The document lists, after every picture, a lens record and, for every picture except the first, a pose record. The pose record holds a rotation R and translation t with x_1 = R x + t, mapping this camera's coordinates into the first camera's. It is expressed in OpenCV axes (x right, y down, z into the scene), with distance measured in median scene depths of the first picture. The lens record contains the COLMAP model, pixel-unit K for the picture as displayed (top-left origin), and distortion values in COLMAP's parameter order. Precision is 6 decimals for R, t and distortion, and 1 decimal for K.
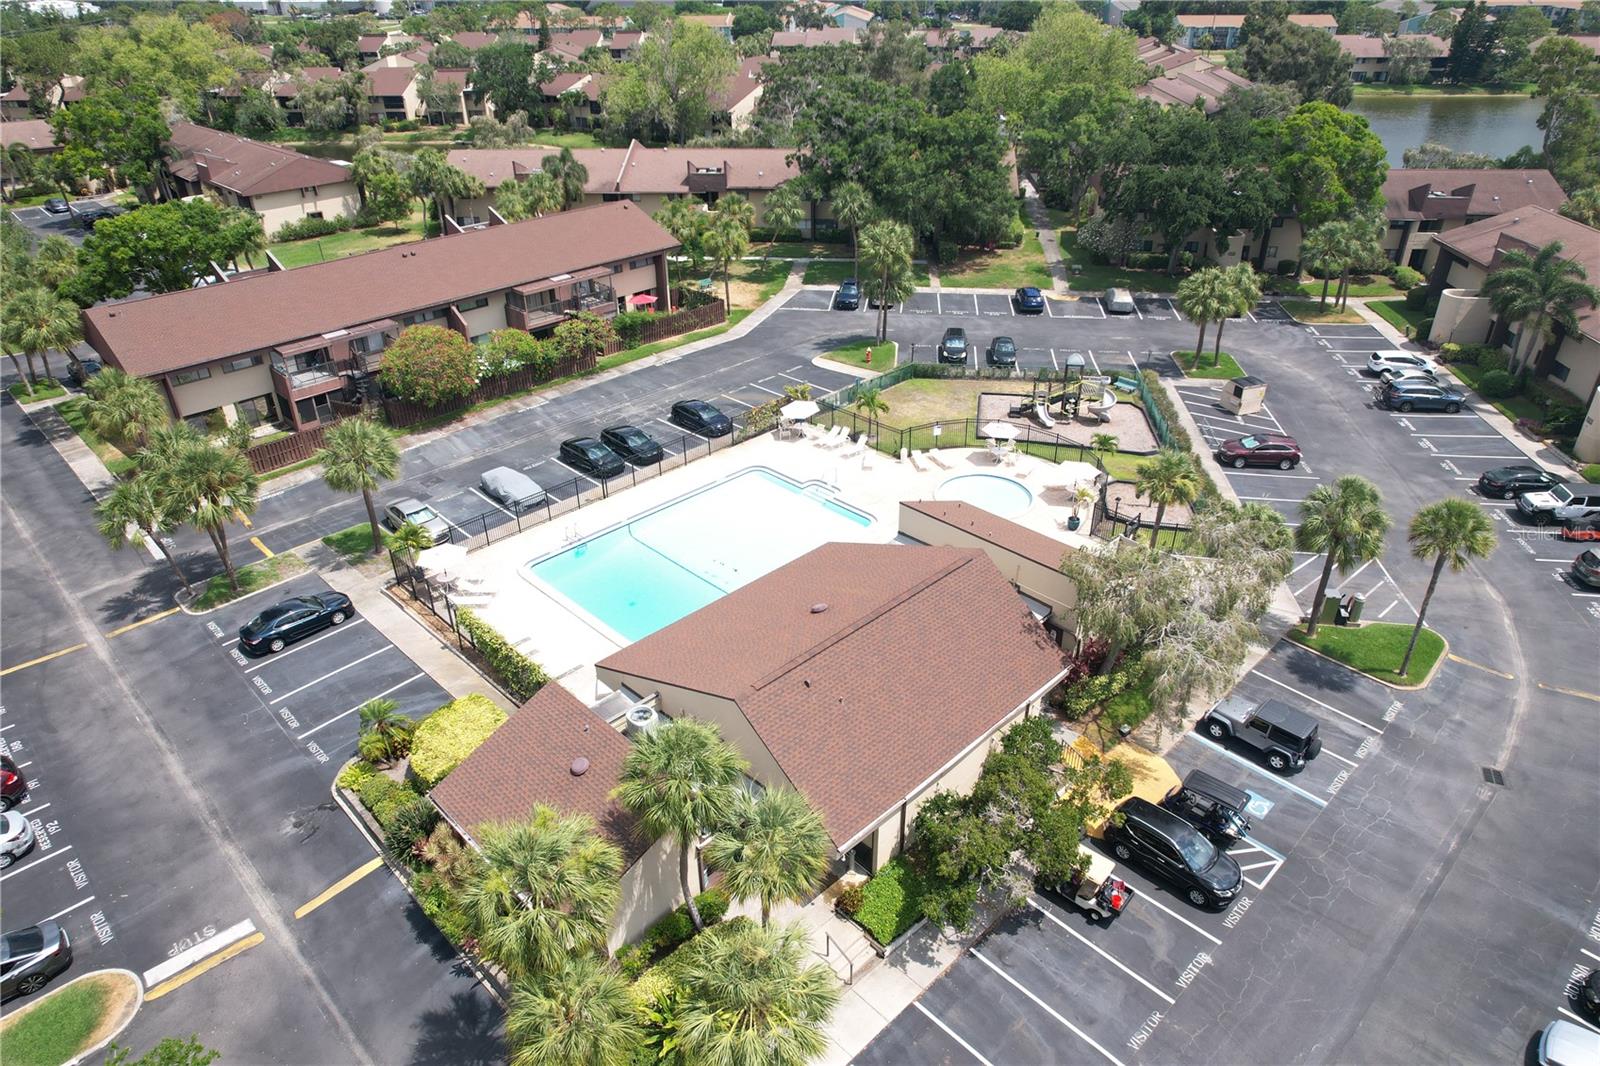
lens RADIAL K [[1020.0, 0, 804.2], [0, 1020.0, 538.3], [0, 0, 1]] dist [-0.081630, 0.072810]
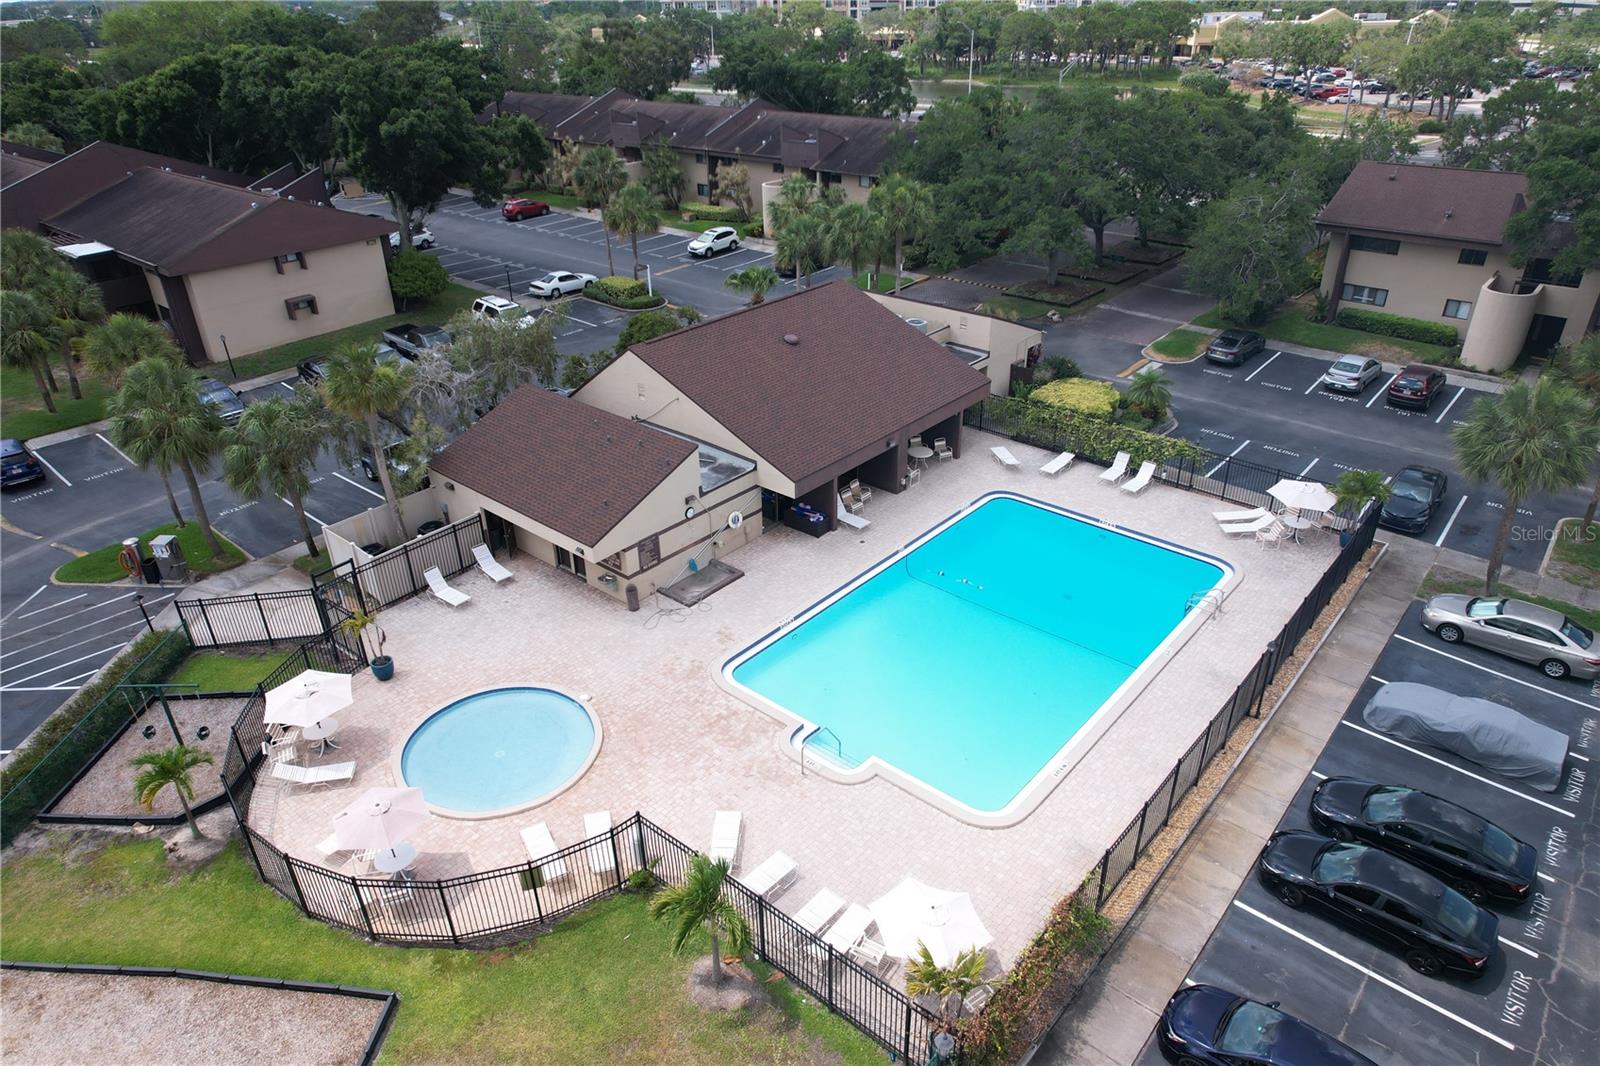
lens RADIAL K [[1020.0, 0, 804.2], [0, 1020.0, 538.3], [0, 0, 1]] dist [-0.081630, 0.072810]
pose [[-0.996742, 0.060275, -0.053588, 0.041004], [-0.014938, 0.514969, 0.857079, -0.424512], [0.079257, 0.855087, -0.512391, 0.969136]]
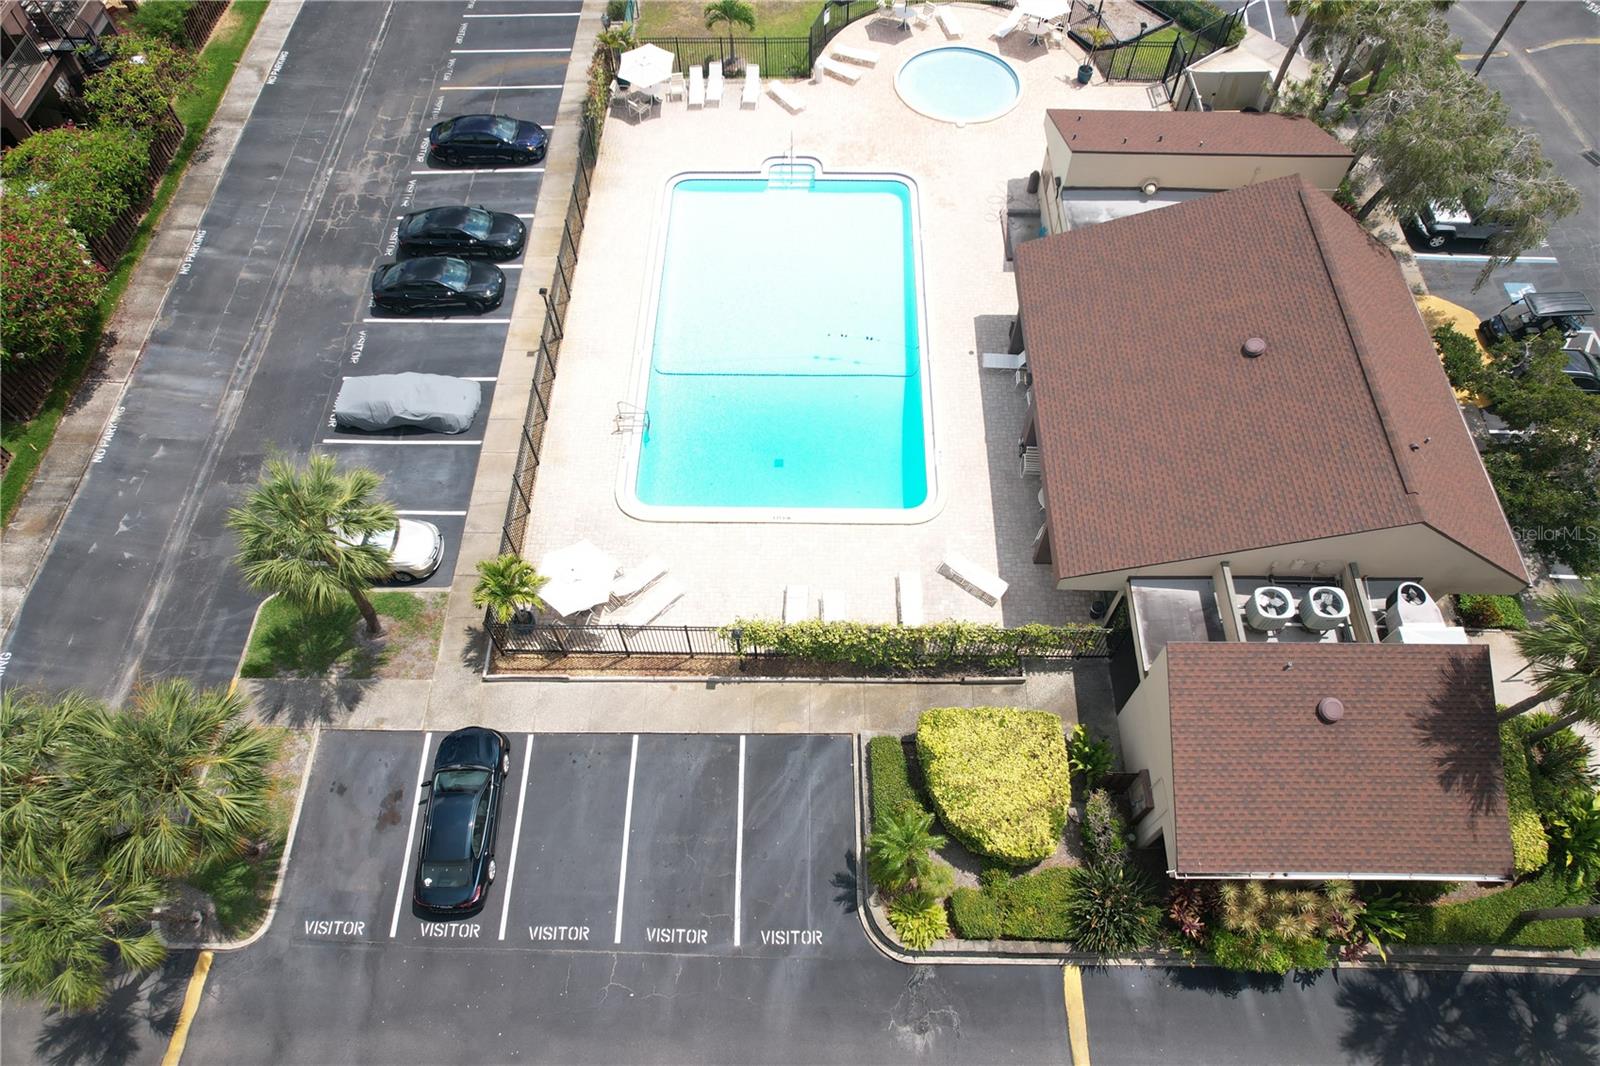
lens RADIAL K [[1020.0, 0, 804.2], [0, 1020.0, 538.3], [0, 0, 1]] dist [-0.081630, 0.072810]
pose [[0.715141, -0.594438, 0.367718, -0.327960], [0.350046, 0.759930, 0.547699, -0.196867], [-0.605013, -0.262964, 0.751538, 0.330355]]
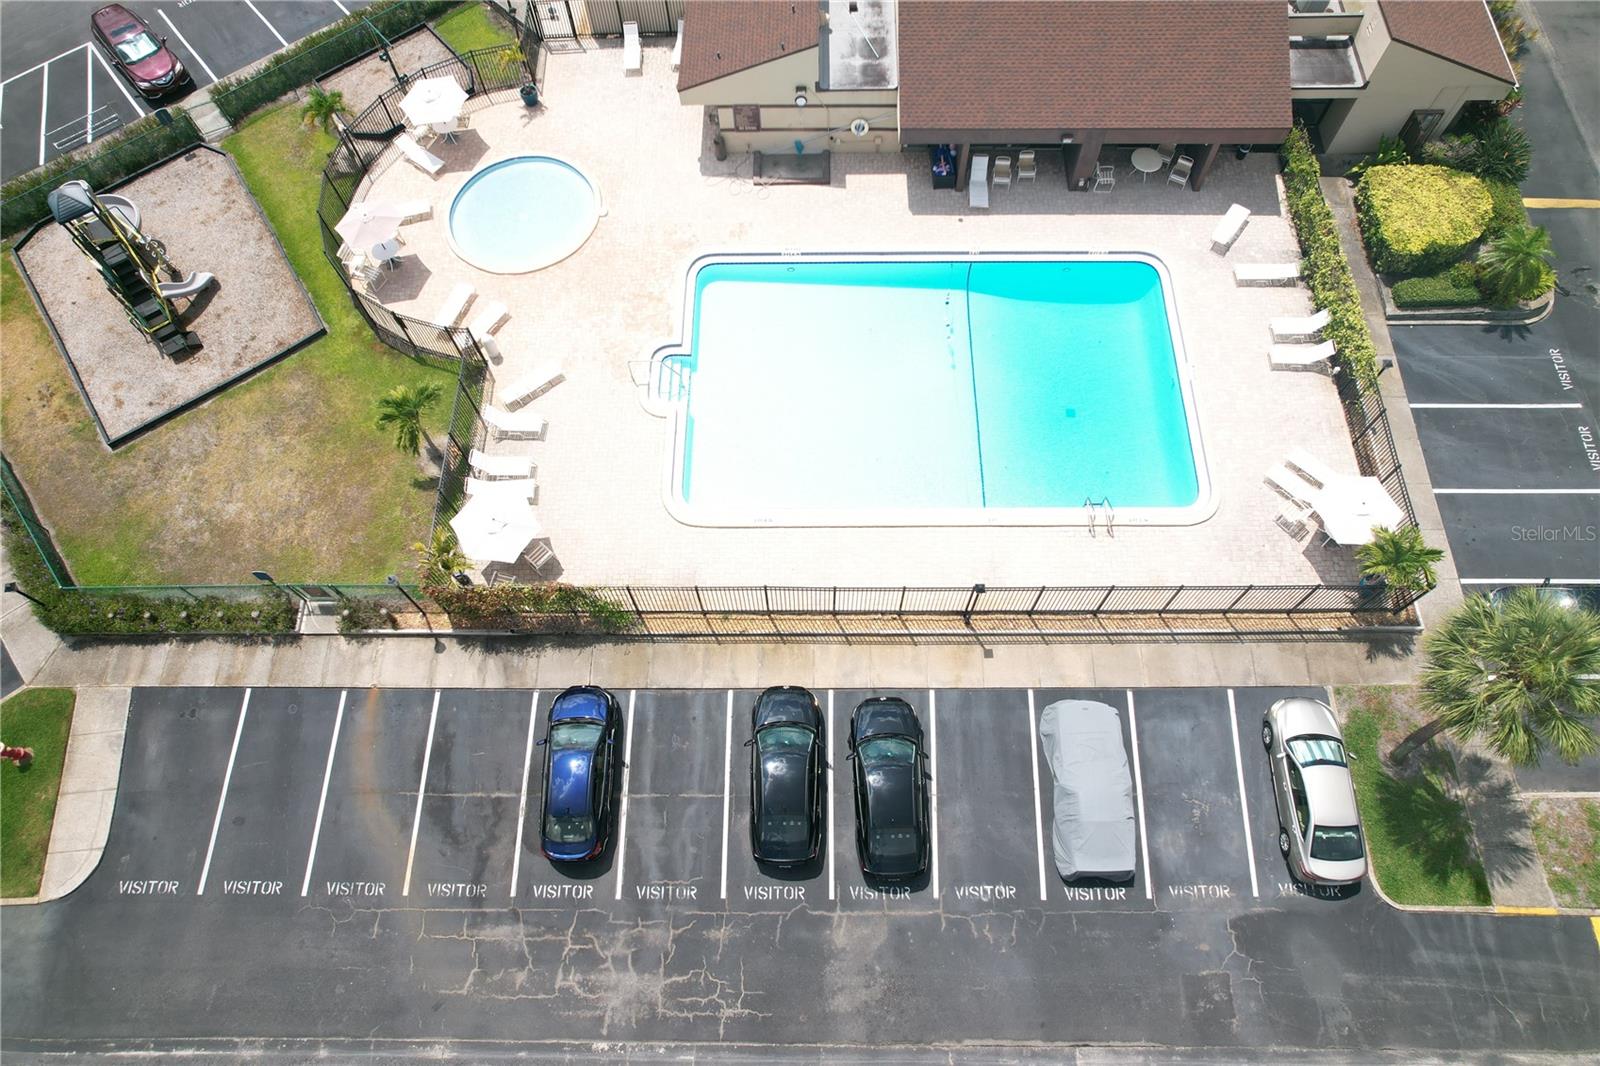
lens RADIAL K [[1020.0, 0, 804.2], [0, 1020.0, 538.3], [0, 0, 1]] dist [-0.081630, 0.072810]
pose [[-0.705446, -0.631280, 0.322228, -0.230449], [0.378709, 0.048564, 0.924241, -0.450617], [-0.599104, 0.774033, 0.204812, 0.760667]]
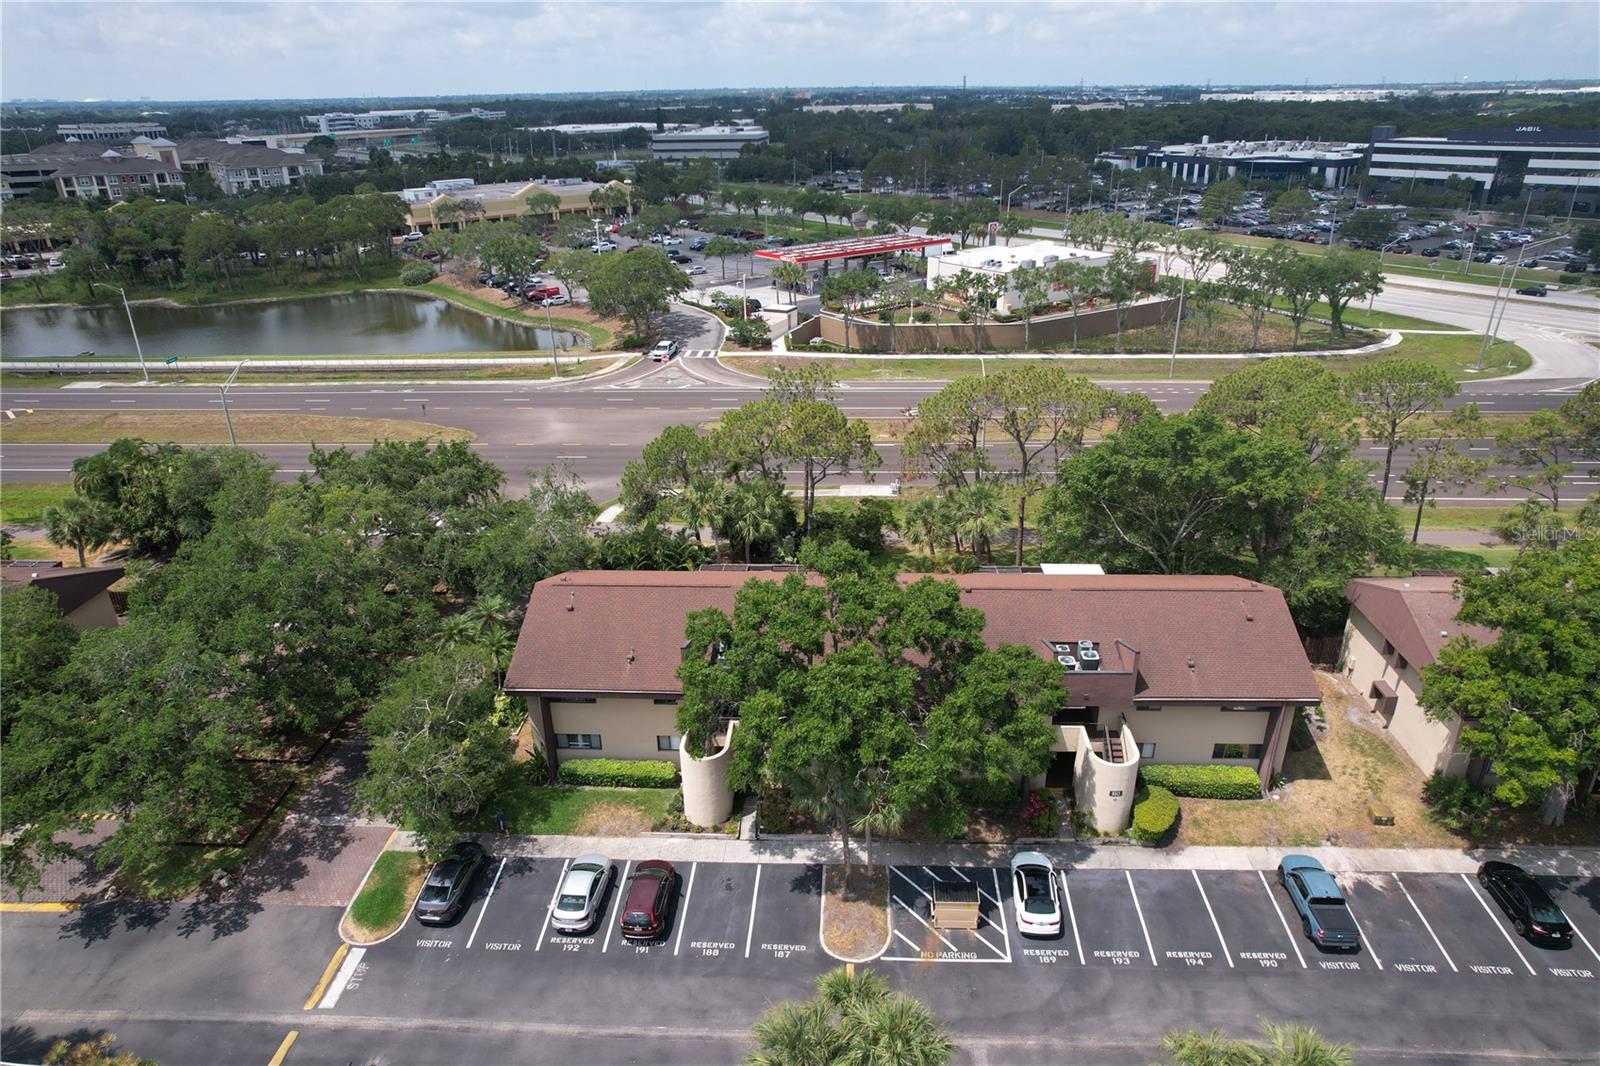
lens RADIAL K [[1020.0, 0, 804.2], [0, 1020.0, 538.3], [0, 0, 1]] dist [-0.081630, 0.072810]
pose [[-0.737340, 0.292977, -0.608683, -0.193844], [-0.321419, 0.640364, 0.697584, -0.511066], [0.594155, 0.709999, -0.377998, 0.676946]]
